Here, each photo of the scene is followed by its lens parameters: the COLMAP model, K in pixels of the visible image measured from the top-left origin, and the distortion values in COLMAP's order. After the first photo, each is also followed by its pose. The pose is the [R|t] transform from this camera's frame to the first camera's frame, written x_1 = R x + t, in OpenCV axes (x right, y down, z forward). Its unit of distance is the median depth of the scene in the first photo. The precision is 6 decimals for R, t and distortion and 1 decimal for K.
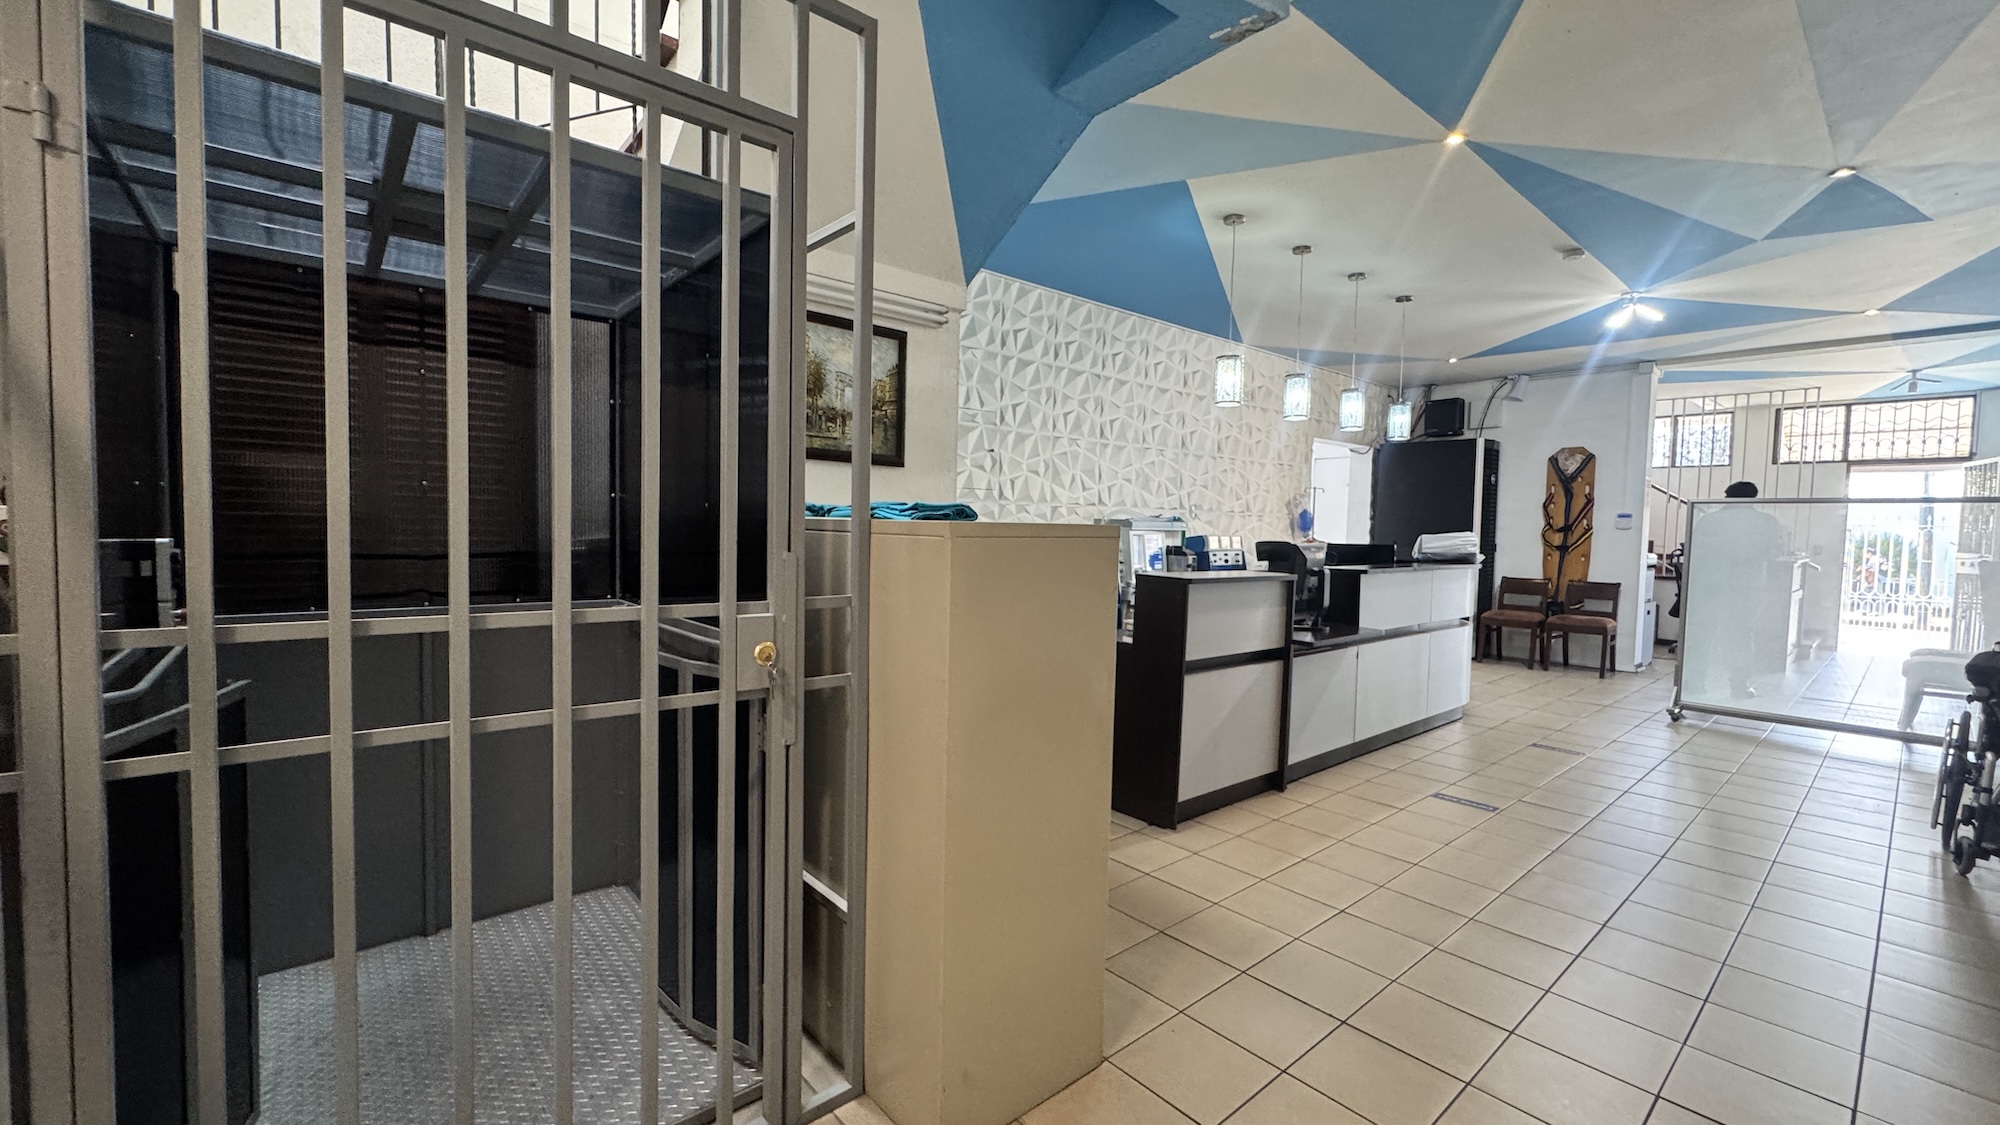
lens RADIAL K [[801.4, 0, 1000.0], [0, 801.4, 562.5], [0, 0, 1]] dist [0.000642, 0.000193]
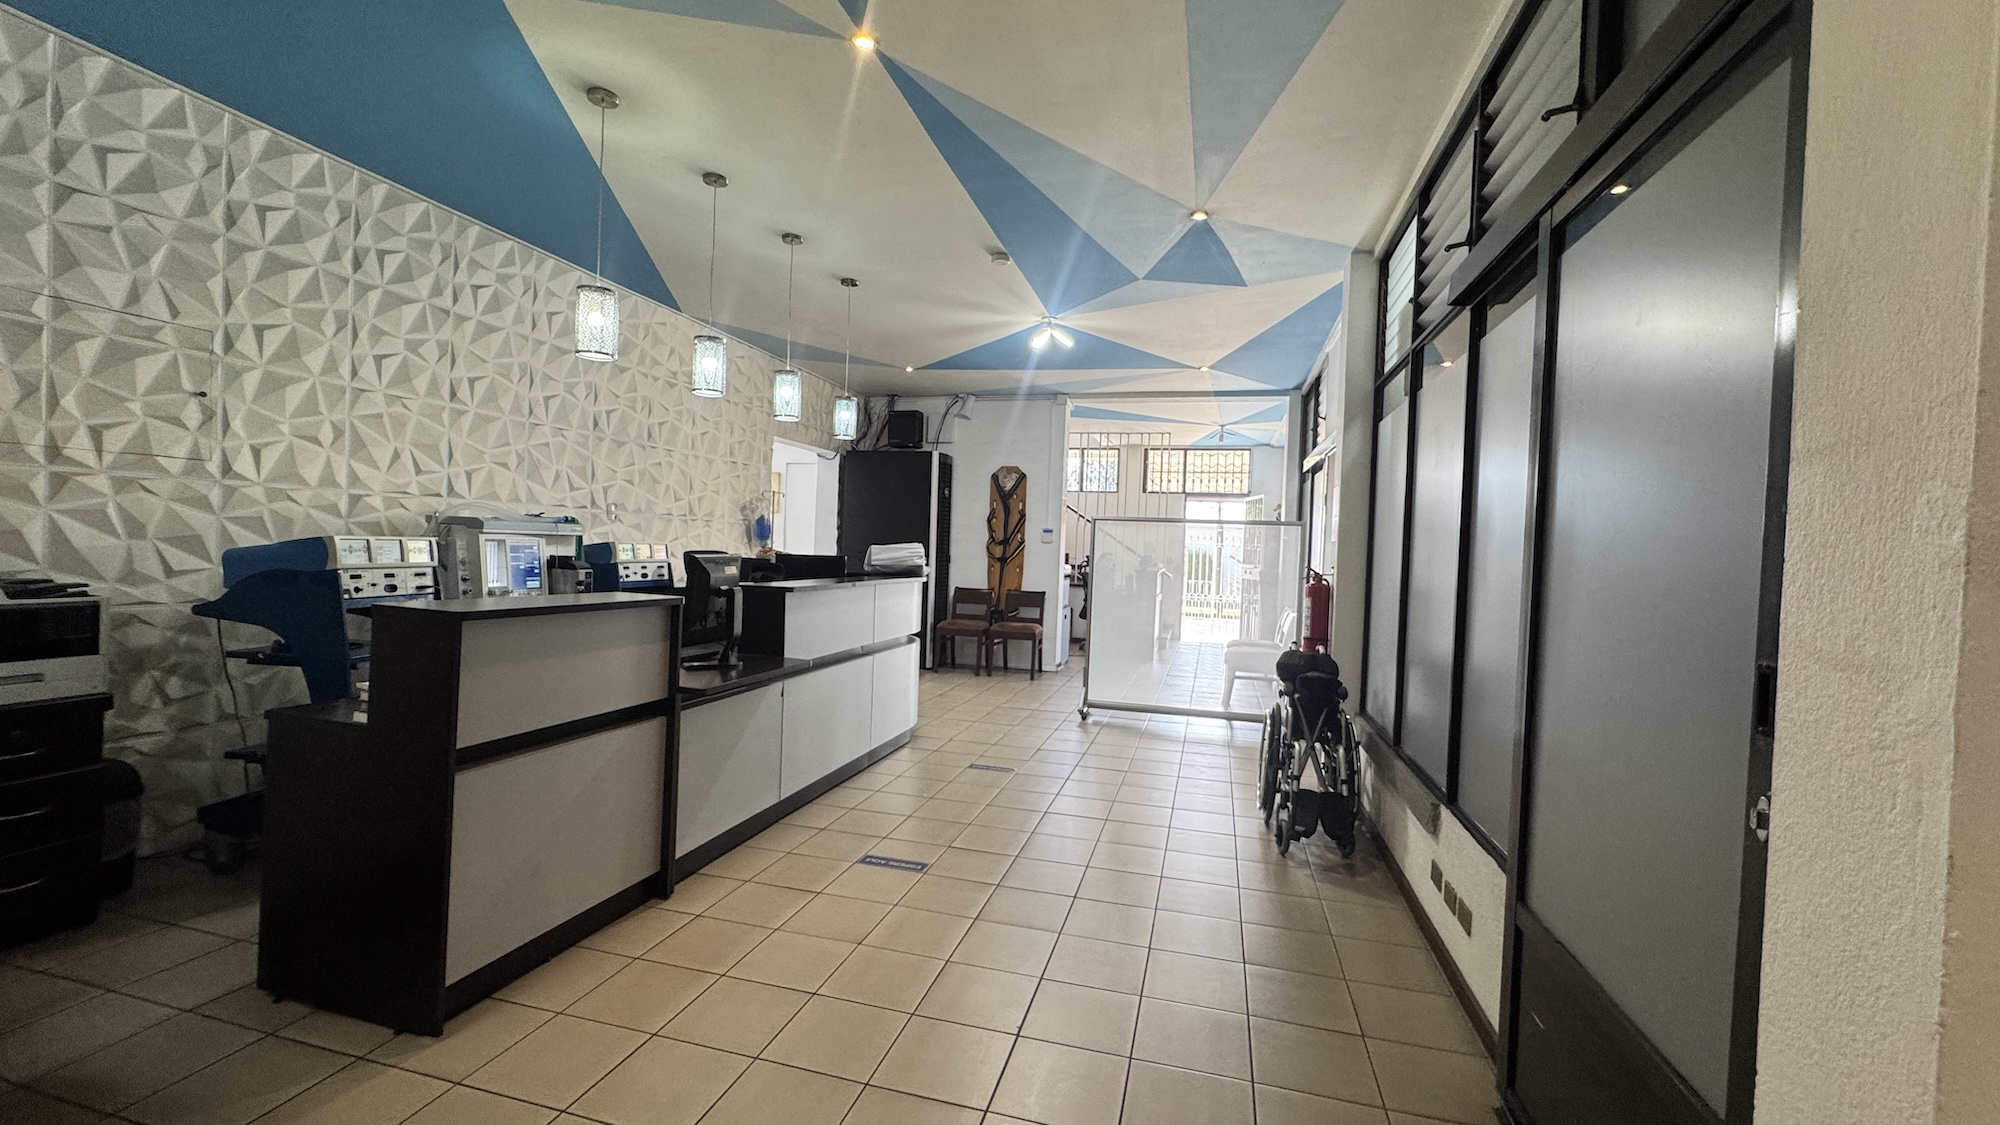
lens RADIAL K [[801.4, 0, 1000.0], [0, 801.4, 562.5], [0, 0, 1]] dist [0.000642, 0.000193]
pose [[0.827395, 0.001103, 0.561619, 0.134097], [0.005443, 0.999935, -0.009983, -0.005015], [-0.561594, 0.011317, 0.827336, 0.159211]]
